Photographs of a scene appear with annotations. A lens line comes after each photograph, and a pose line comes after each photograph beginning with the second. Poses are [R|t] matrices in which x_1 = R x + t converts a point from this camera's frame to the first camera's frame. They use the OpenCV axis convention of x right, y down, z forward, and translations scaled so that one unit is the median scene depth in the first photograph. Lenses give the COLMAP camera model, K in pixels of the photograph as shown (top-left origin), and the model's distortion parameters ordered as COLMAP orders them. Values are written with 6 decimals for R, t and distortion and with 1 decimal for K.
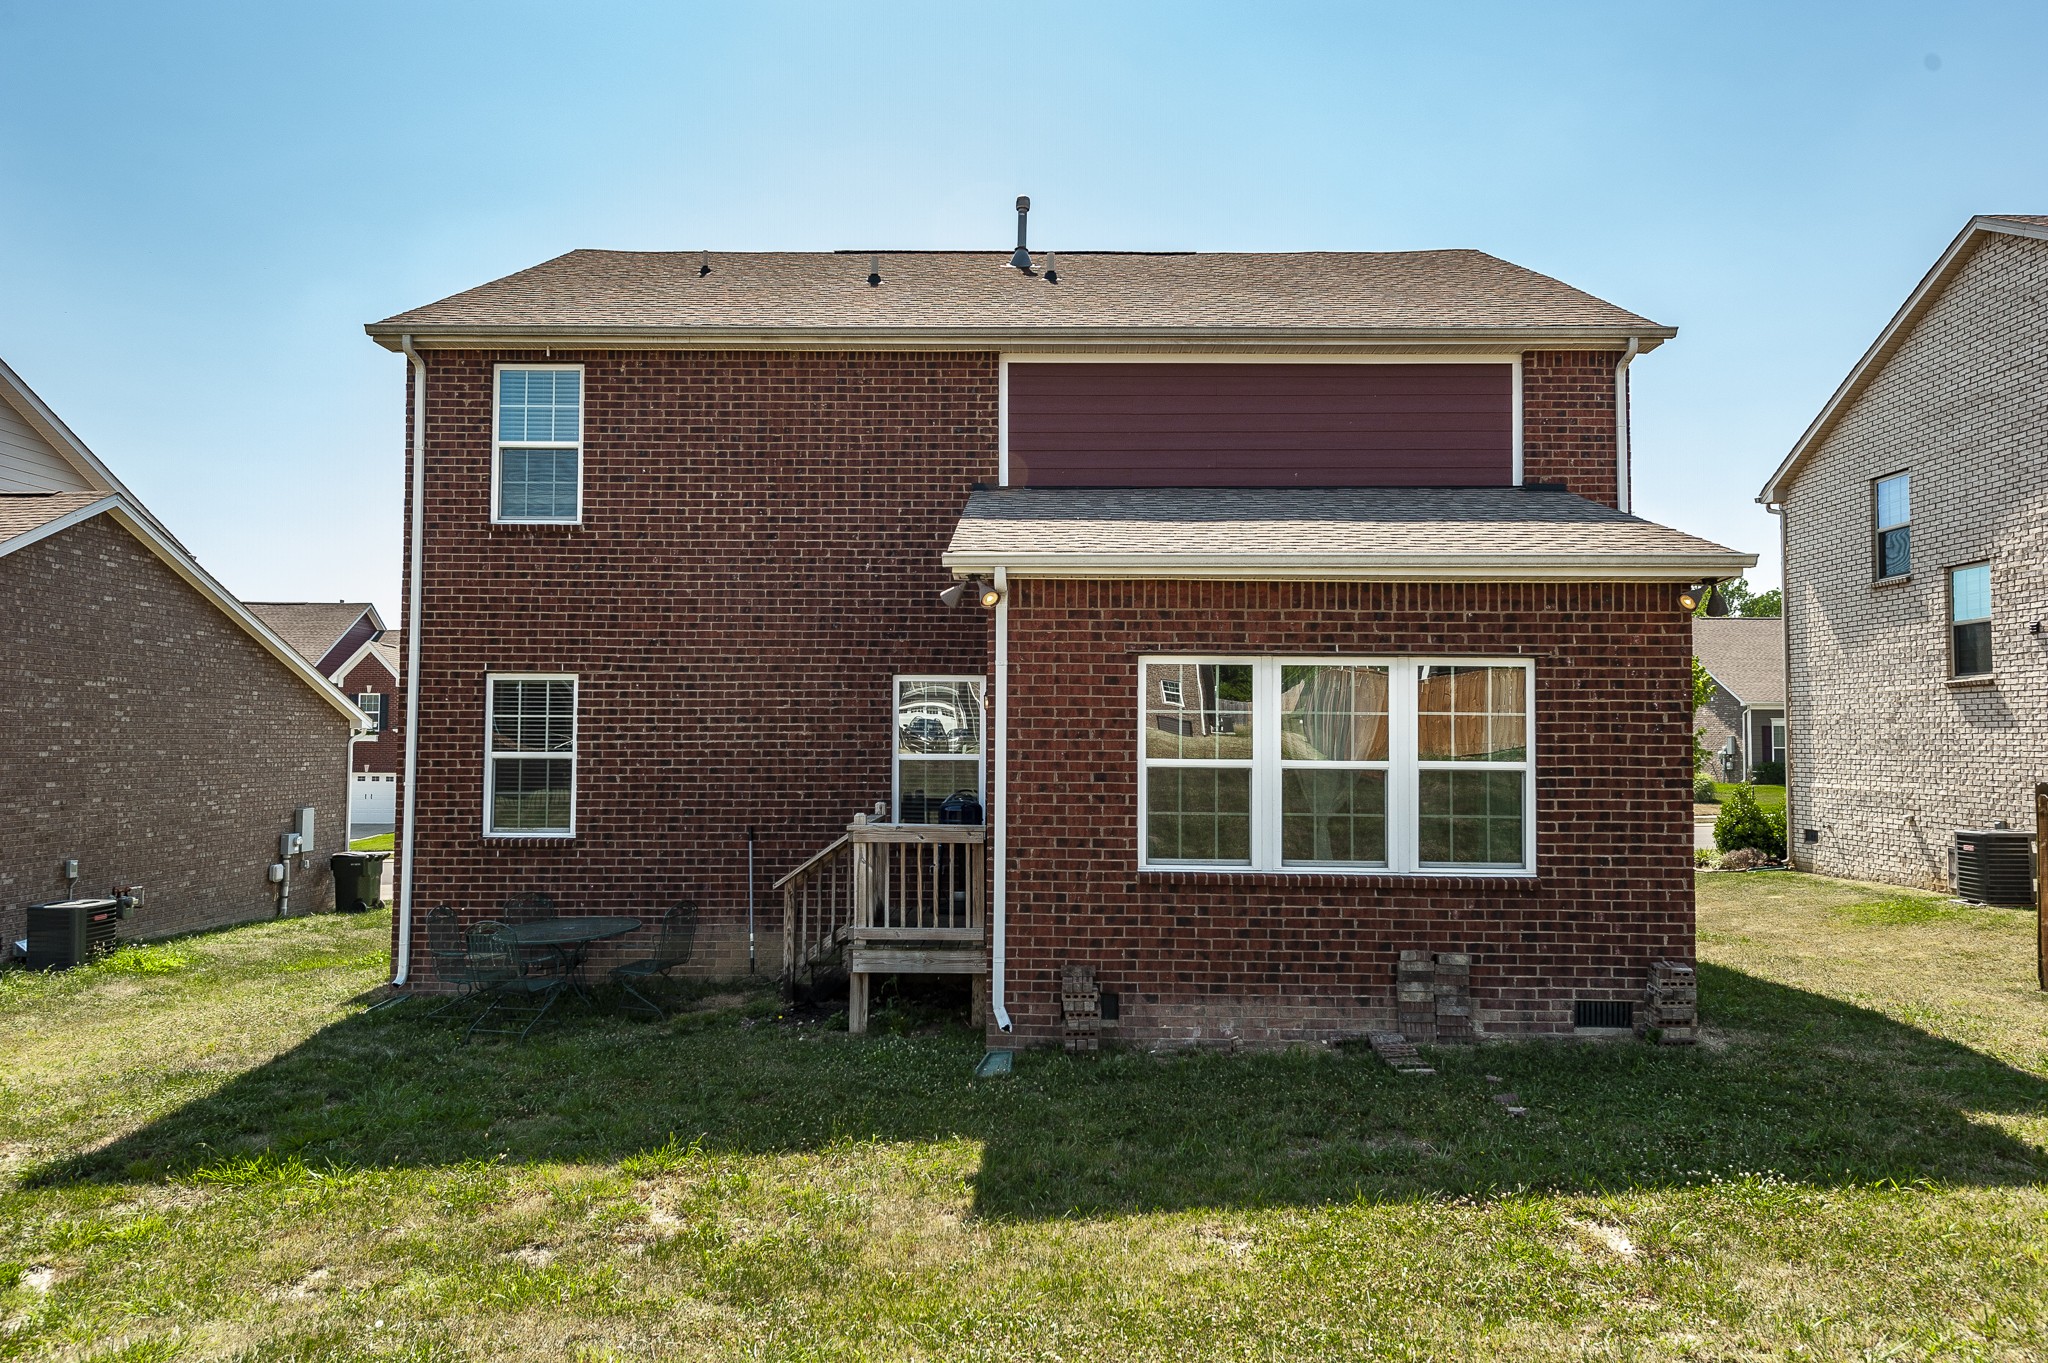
lens RADIAL K [[1359.2, 0, 1021.5], [0, 1359.2, 665.3], [0, 0, 1]] dist [0.028496, -0.021010]
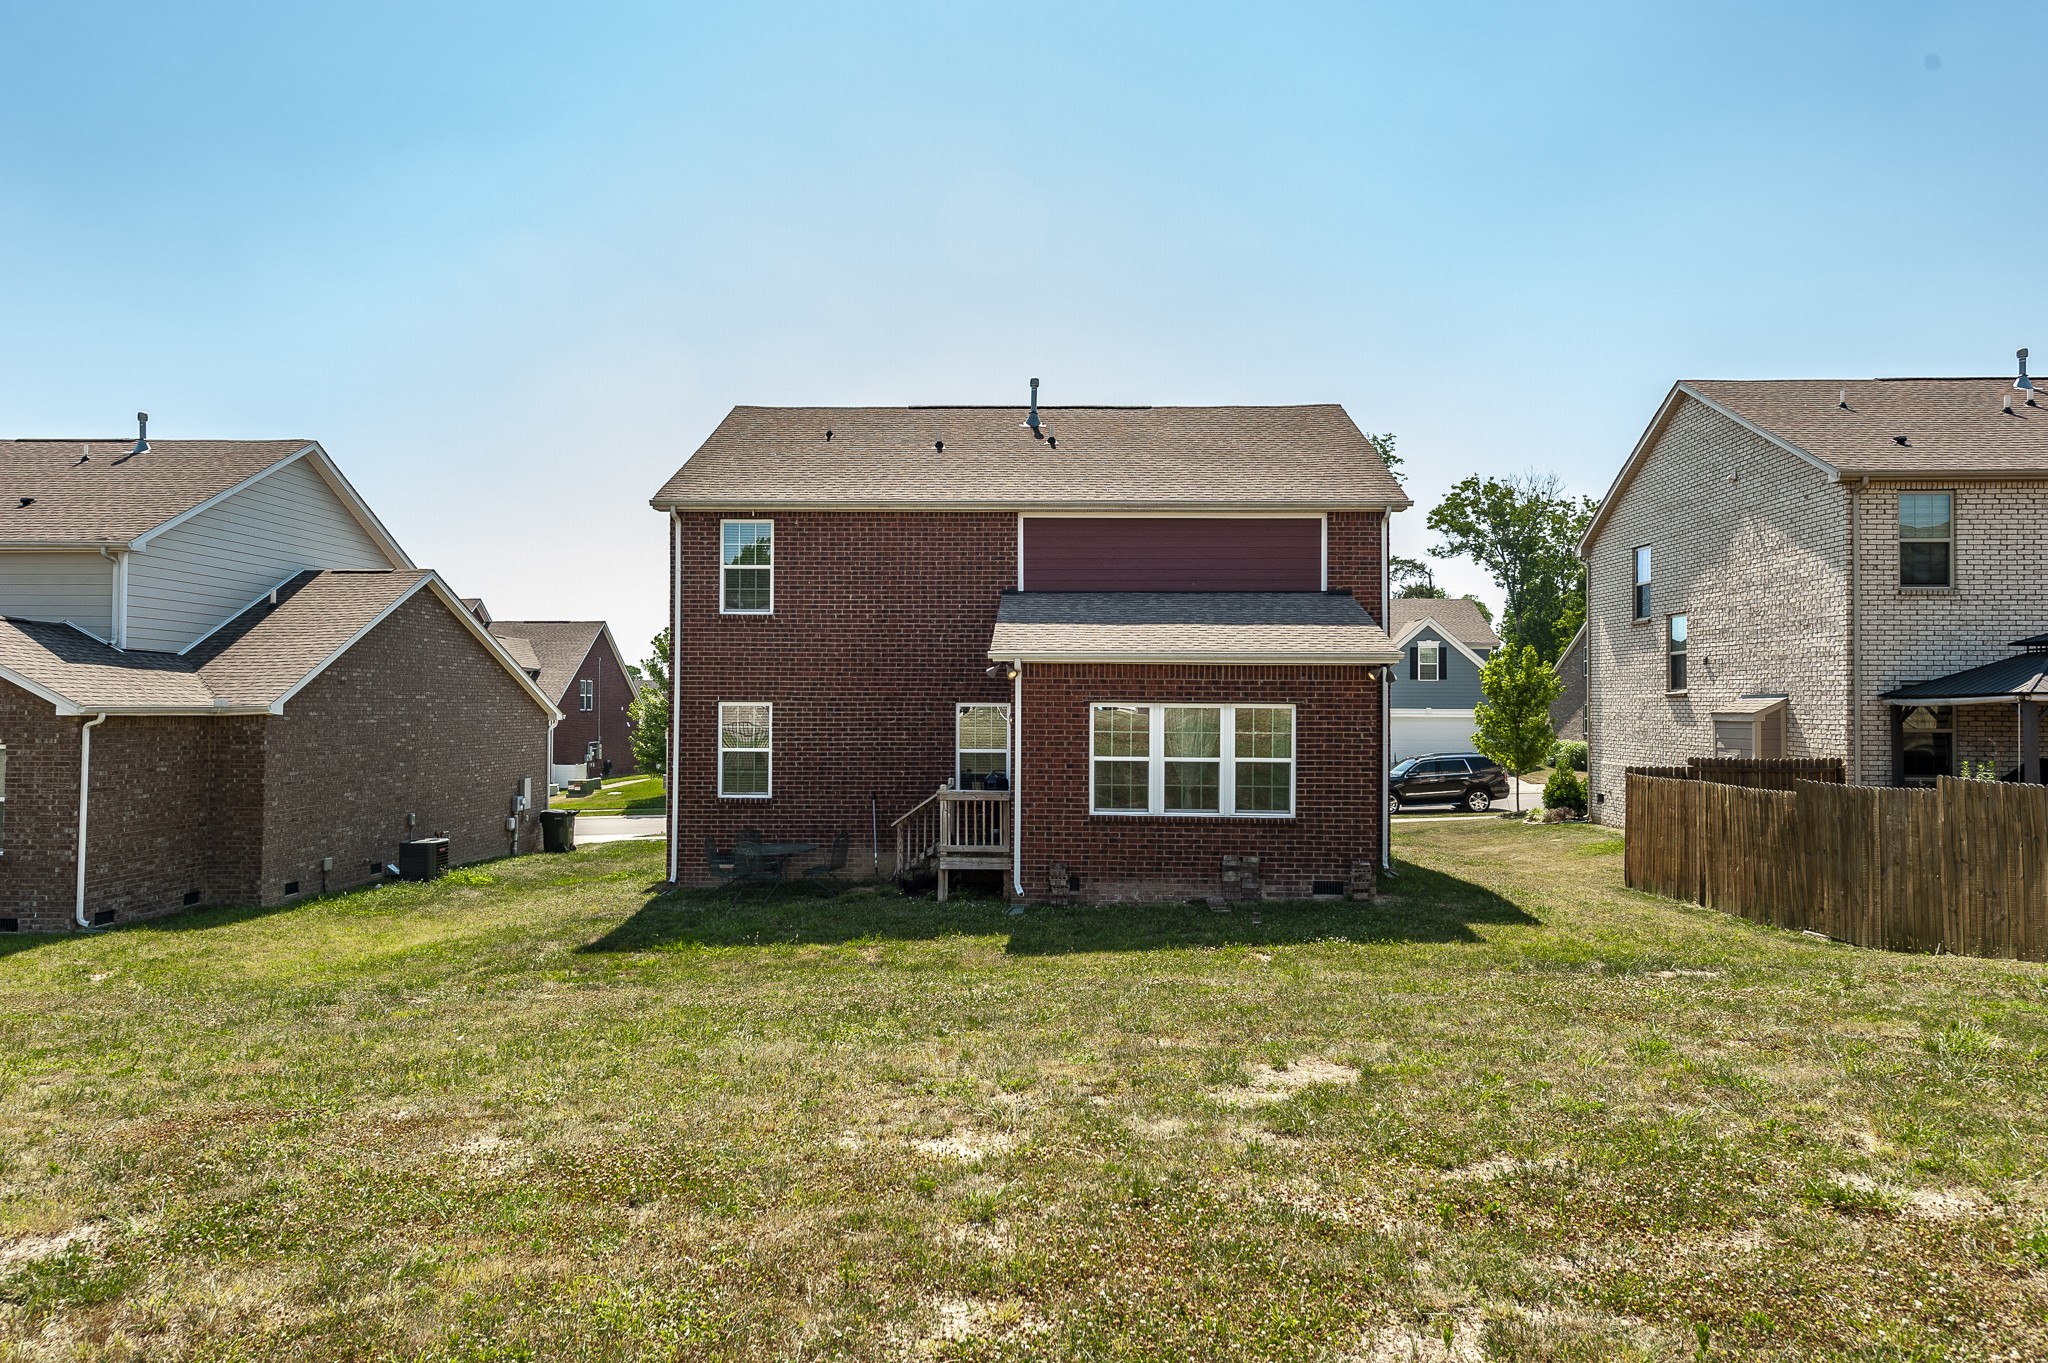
lens RADIAL K [[1359.2, 0, 1034.2], [0, 1359.2, 664.9], [0, 0, 1]] dist [0.028496, -0.021010]
pose [[0.999953, -0.000795, -0.009663, 0.023731], [0.001040, 0.999676, 0.025442, -0.099860], [0.009639, -0.025450, 0.999630, -0.835390]]
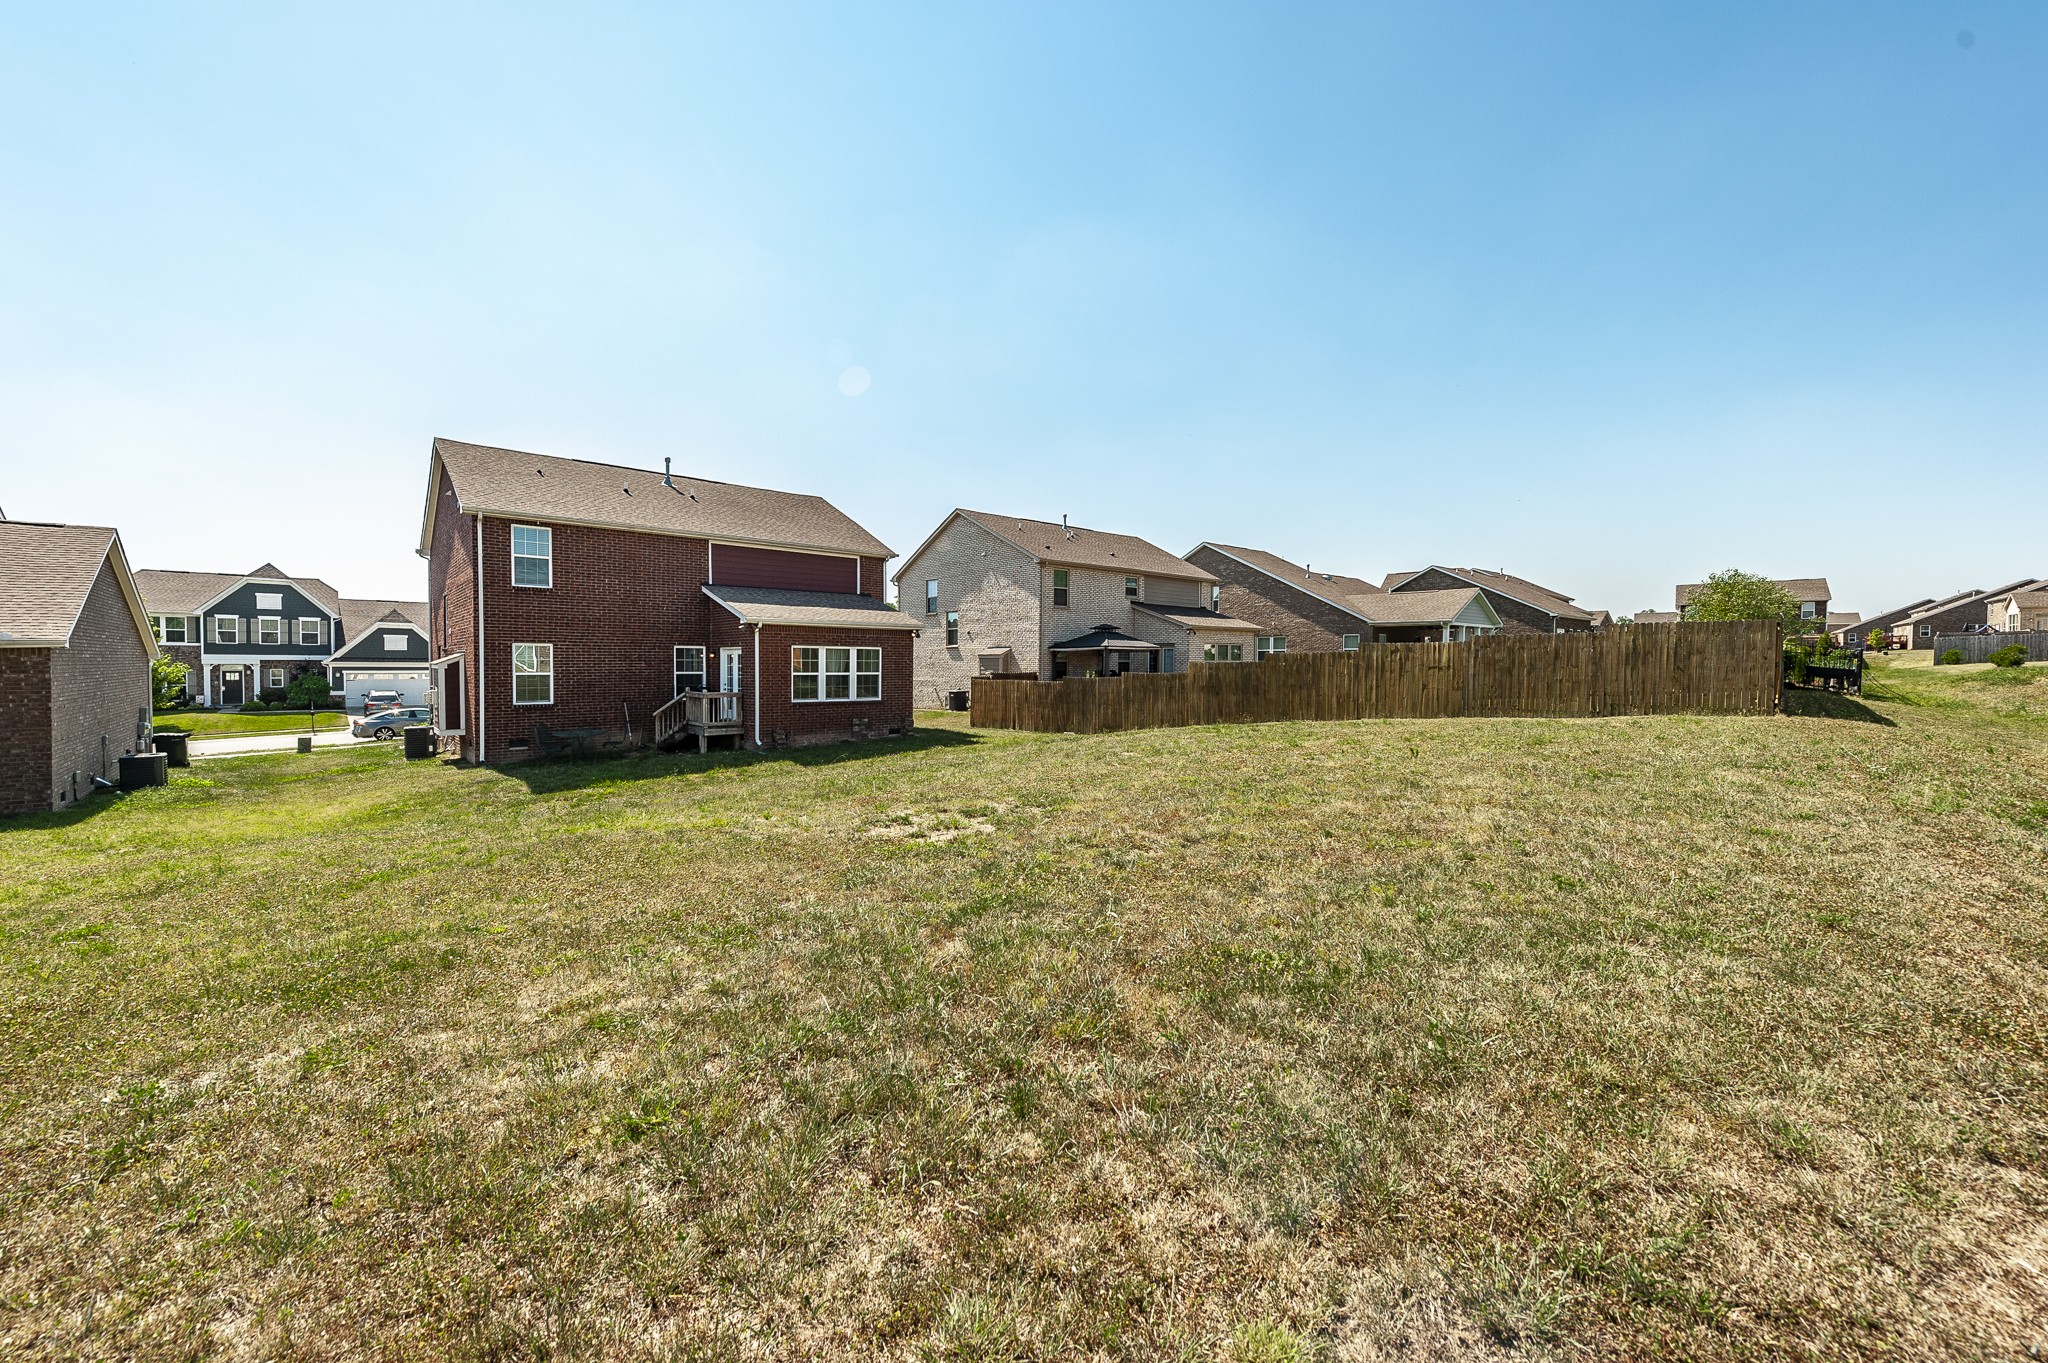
lens RADIAL K [[795.4, 0, 1042.6], [0, 795.4, 678.4], [0, 0, 1]] dist [0.000430, 0.000478]
pose [[0.726810, -0.015898, 0.686654, -0.843516], [-0.038316, 0.997237, 0.063645, -0.075732], [-0.685769, -0.072568, 0.724193, -0.988361]]
